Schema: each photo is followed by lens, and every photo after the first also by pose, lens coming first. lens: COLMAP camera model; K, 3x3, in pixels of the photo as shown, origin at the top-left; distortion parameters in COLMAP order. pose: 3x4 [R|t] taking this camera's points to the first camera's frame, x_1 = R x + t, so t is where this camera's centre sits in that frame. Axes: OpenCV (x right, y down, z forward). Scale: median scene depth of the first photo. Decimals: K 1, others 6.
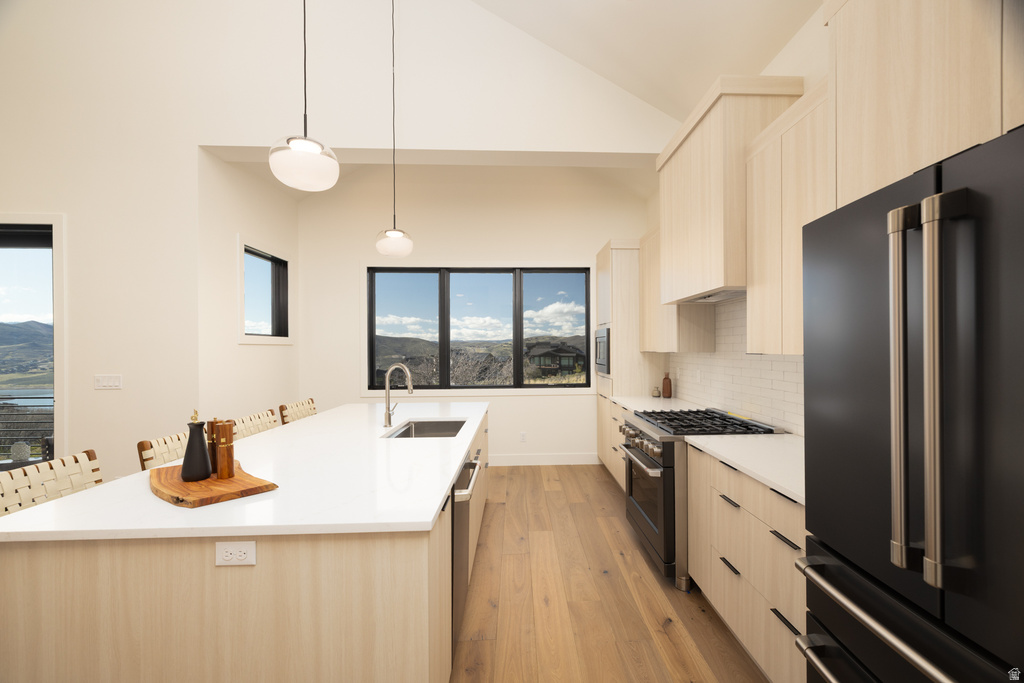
lens RADIAL K [[444.1, 0, 535.4], [0, 444.1, 349.5], [0, 0, 1]] dist [-0.000559, -0.000069]
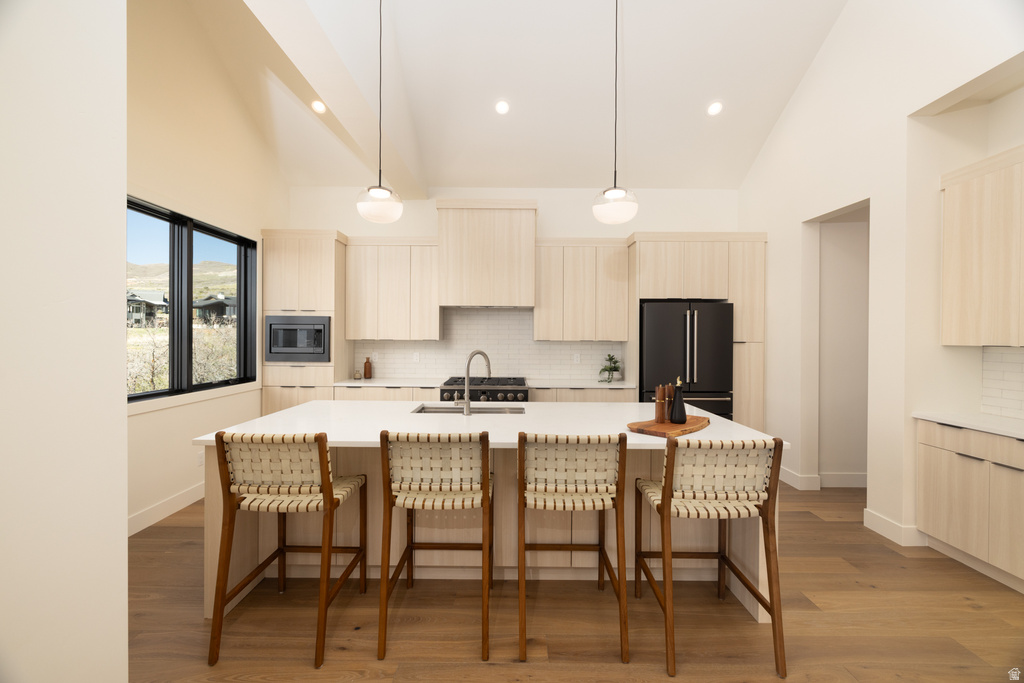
lens RADIAL K [[445.0, 0, 512.0], [0, 445.0, 341.5], [0, 0, 1]] dist [0.000810, 0.000021]
pose [[0.047885, -0.003917, 0.998845, -0.736726], [-0.003764, 0.999985, 0.004102, 0.002857], [-0.998846, -0.003956, 0.047870, 0.474734]]
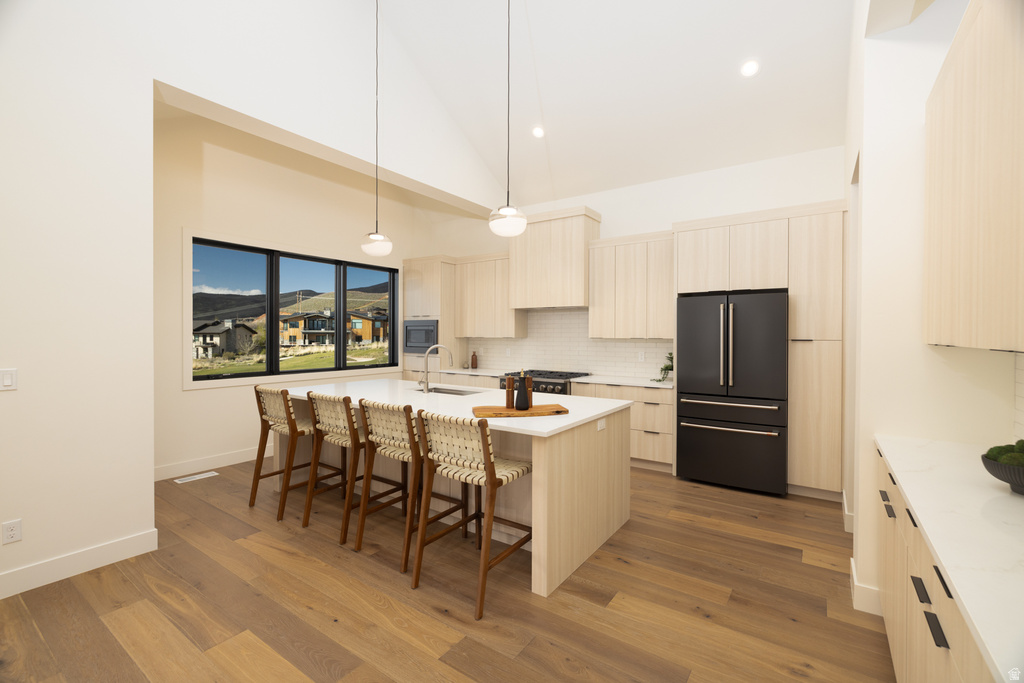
lens RADIAL K [[447.4, 0, 511.4], [0, 447.4, 337.5], [0, 0, 1]] dist [-0.002915, -0.000144]
pose [[0.610604, 0.002794, 0.791931, -0.688922], [-0.004852, 0.999988, 0.000213, 0.003838], [-0.791921, -0.003973, 0.610610, -0.009917]]
